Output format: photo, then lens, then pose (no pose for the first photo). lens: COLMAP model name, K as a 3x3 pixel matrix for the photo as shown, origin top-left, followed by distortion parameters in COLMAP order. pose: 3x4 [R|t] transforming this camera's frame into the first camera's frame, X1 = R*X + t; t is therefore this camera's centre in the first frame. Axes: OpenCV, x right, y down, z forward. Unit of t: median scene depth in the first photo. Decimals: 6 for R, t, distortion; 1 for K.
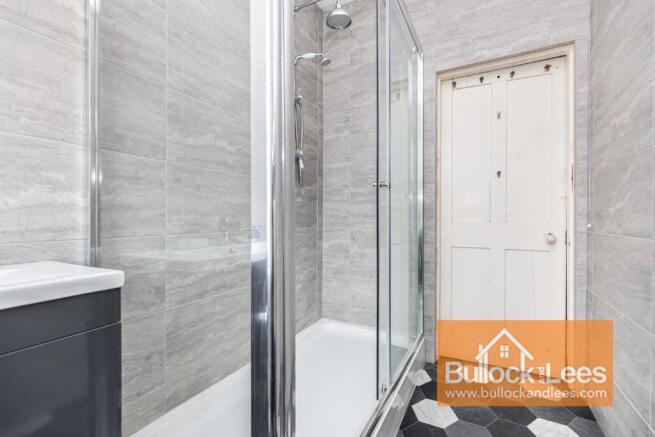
lens RADIAL K [[299.1, 0, 327.1], [0, 299.1, 221.2], [0, 0, 1]] dist [0.002896, 0.000055]
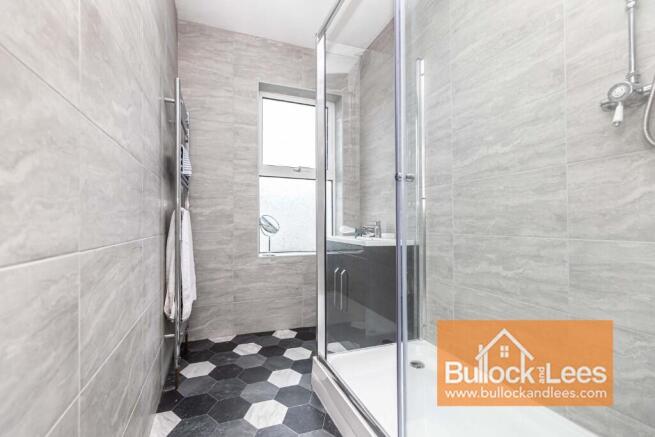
lens RADIAL K [[299.1, 0, 327.1], [0, 299.1, 221.2], [0, 0, 1]] dist [0.002896, 0.000055]
pose [[-0.655123, -0.004935, -0.755506, 0.910616], [-0.006282, 0.999980, -0.001085, -0.007412], [0.755496, 0.004036, -0.655141, 1.399119]]
